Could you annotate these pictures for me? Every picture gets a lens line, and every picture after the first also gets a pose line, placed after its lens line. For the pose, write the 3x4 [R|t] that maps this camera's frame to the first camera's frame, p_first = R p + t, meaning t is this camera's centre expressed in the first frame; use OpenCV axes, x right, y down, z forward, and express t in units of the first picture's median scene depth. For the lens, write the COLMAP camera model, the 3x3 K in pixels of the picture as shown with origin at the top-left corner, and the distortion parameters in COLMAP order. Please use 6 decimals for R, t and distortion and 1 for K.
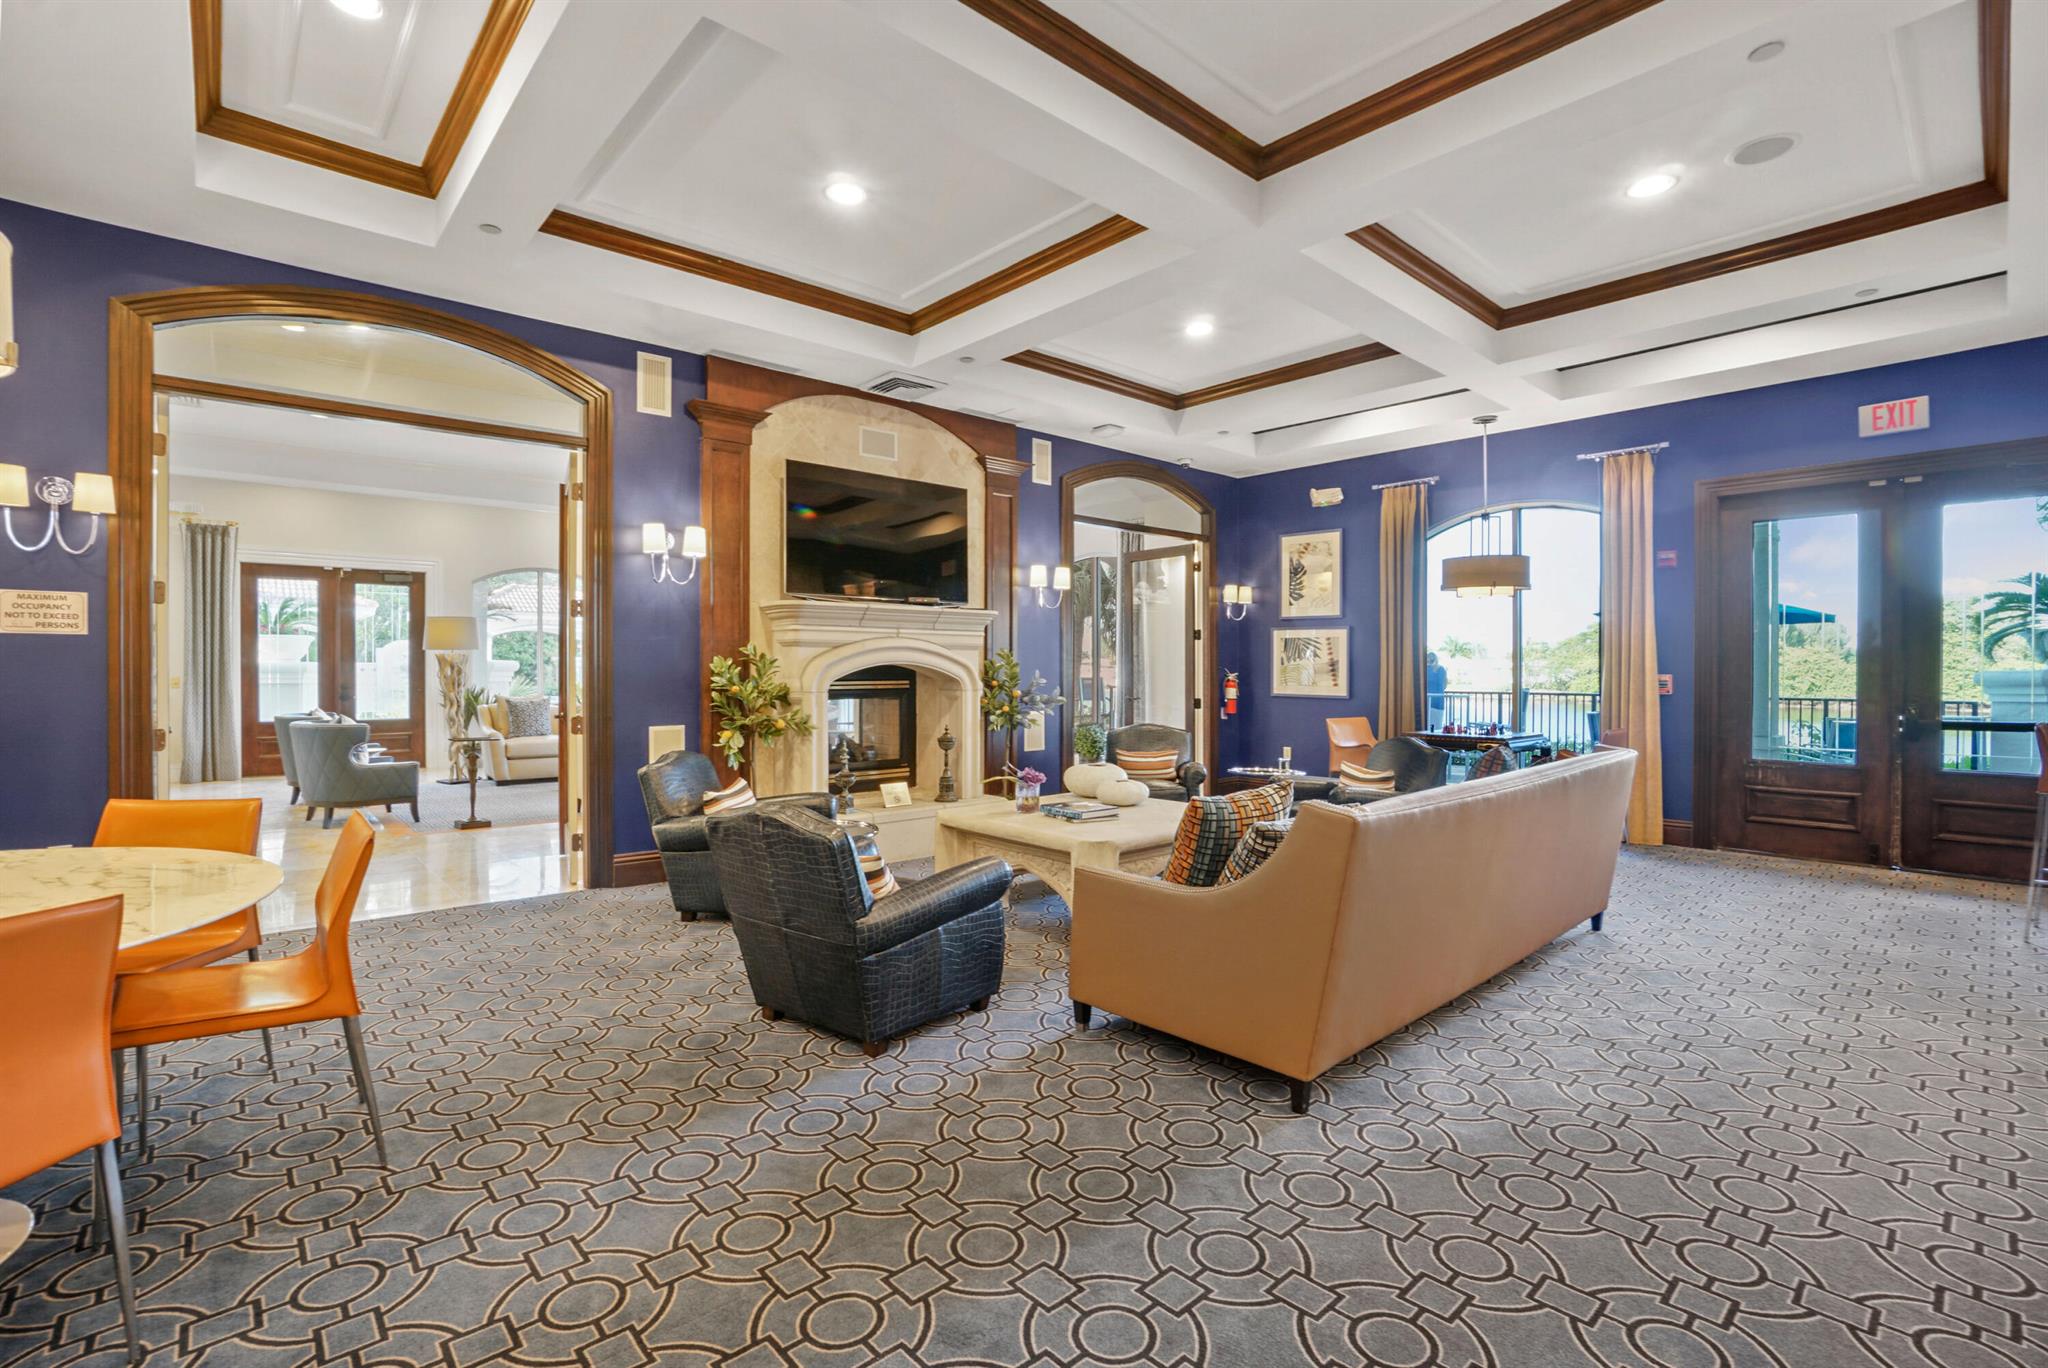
lens RADIAL K [[926.5, 0, 1009.3], [0, 926.5, 688.5], [0, 0, 1]] dist [-0.072962, 0.029058]
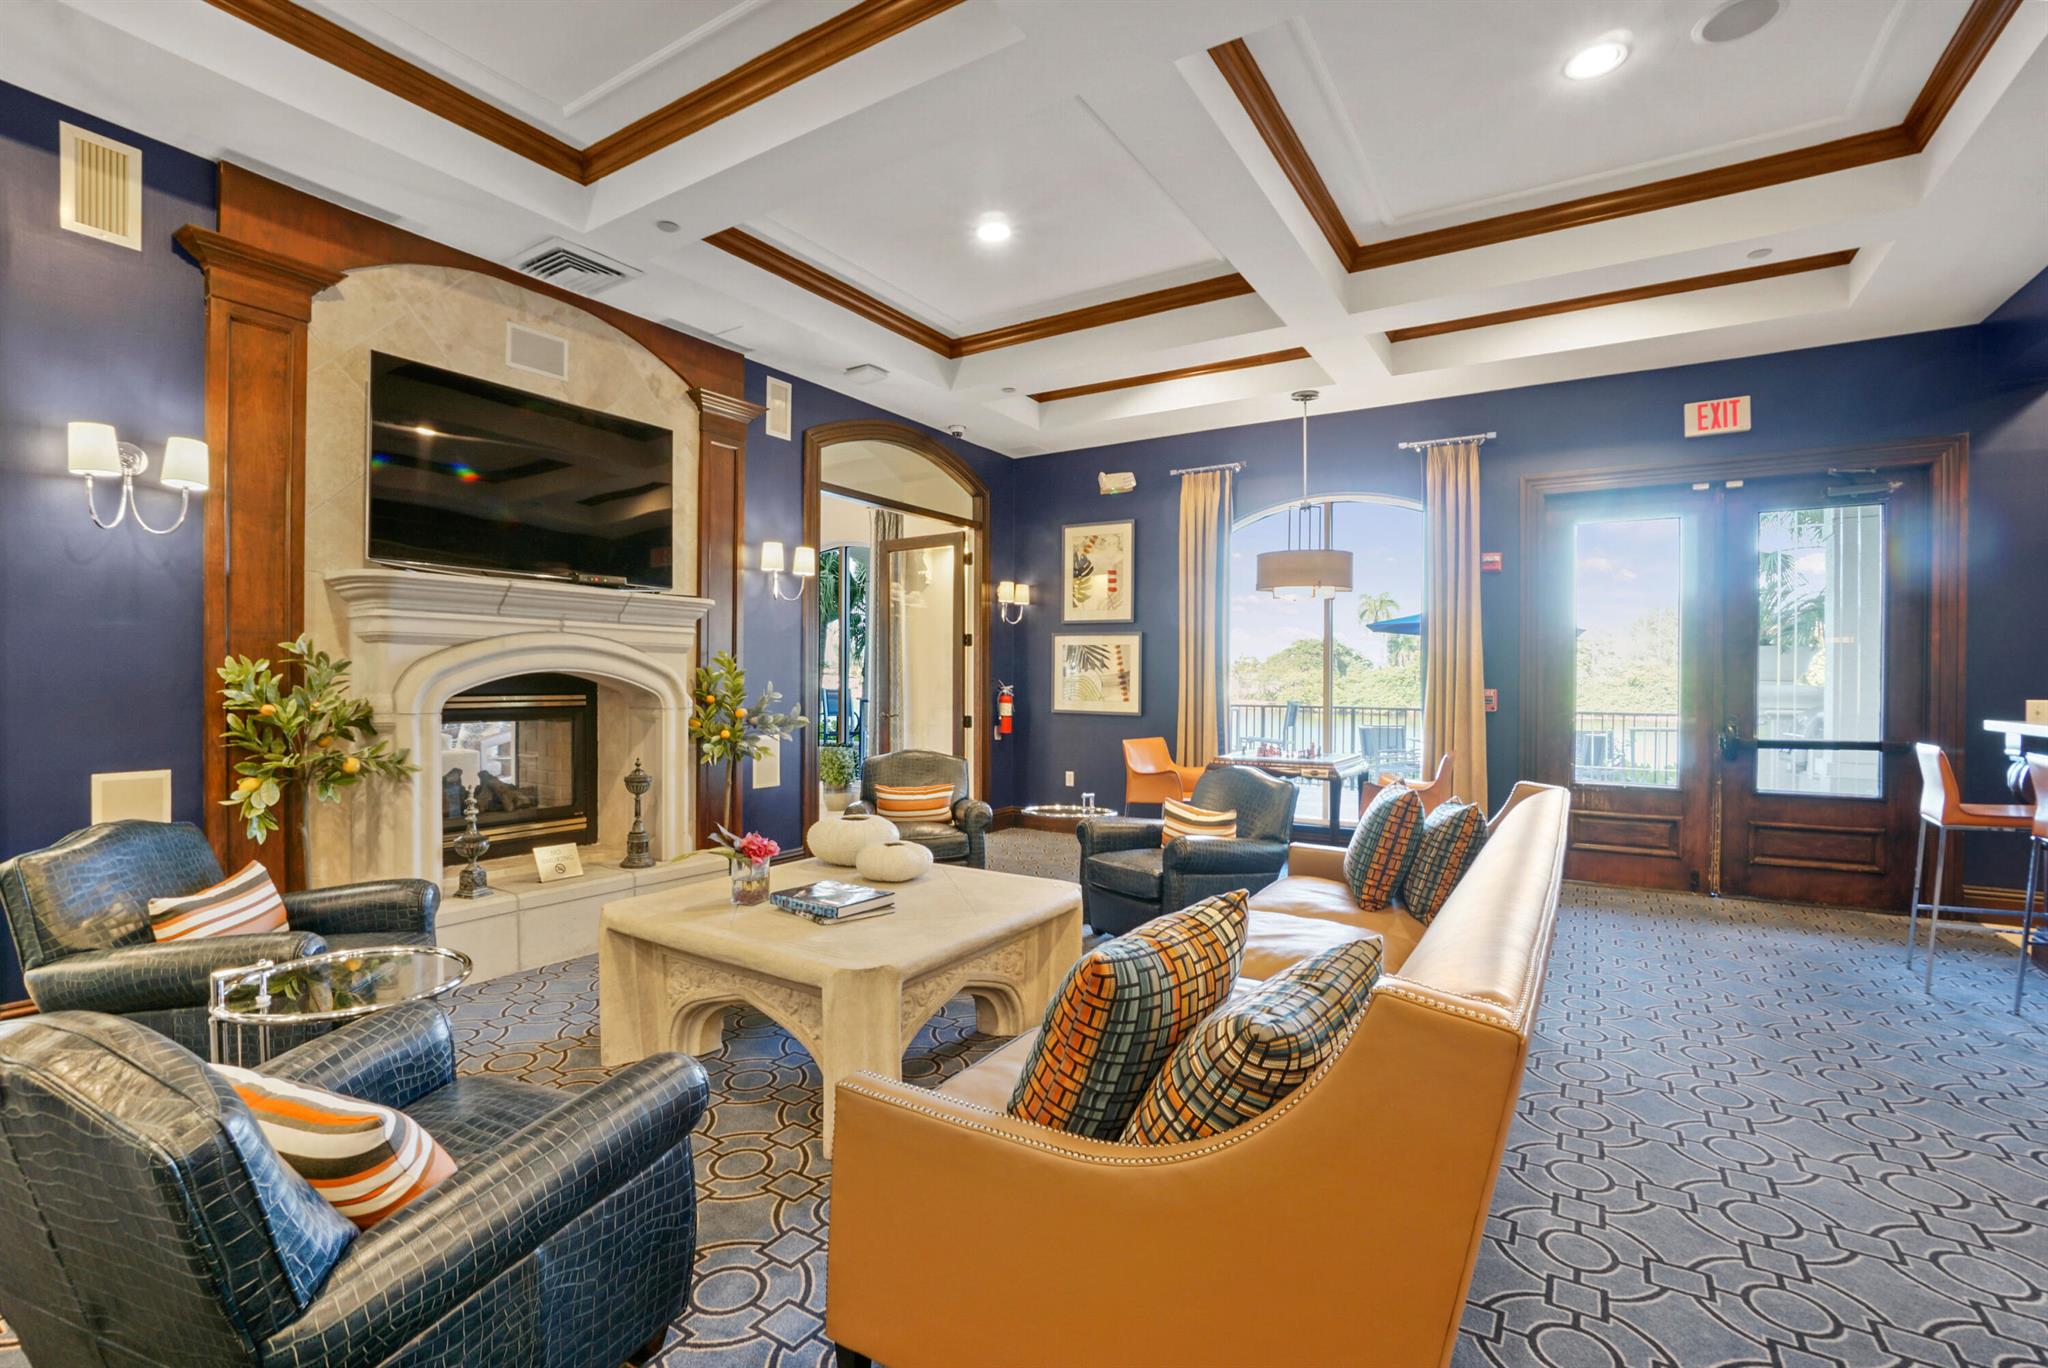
lens RADIAL K [[926.5, 0, 1009.3], [0, 926.5, 688.5], [0, 0, 1]] dist [-0.072962, 0.029058]
pose [[0.961538, 0.003261, 0.274652, 0.012712], [0.000017, 0.999929, -0.011933, -0.005648], [-0.274672, 0.011479, 0.961470, 0.253272]]
